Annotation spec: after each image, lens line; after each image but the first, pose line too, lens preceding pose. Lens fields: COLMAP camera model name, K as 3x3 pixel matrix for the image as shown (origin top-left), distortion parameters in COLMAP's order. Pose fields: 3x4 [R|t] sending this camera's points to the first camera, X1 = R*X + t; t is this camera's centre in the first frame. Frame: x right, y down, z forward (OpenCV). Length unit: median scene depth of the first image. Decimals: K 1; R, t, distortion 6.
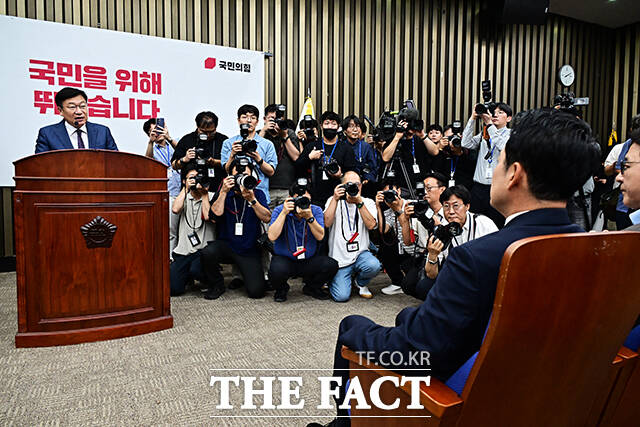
lens RADIAL K [[449.0, 0, 319.8], [0, 449.0, 213.3], [0, 0, 1]] dist [-0.008345, -0.000589]
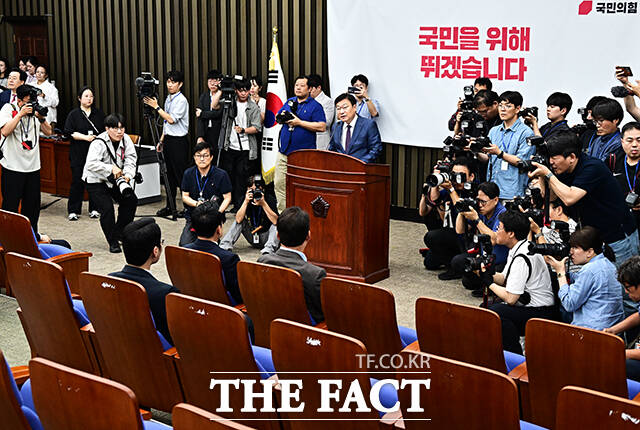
lens RADIAL K [[829.6, 0, 319.9], [0, 829.6, 214.5], [0, 0, 1]] dist [0.017463, 0.000000]
pose [[0.462129, 0.171117, -0.870147, 0.970722], [-0.066998, 0.985140, 0.158148, -0.188240], [0.884278, -0.014786, 0.466726, -0.131310]]
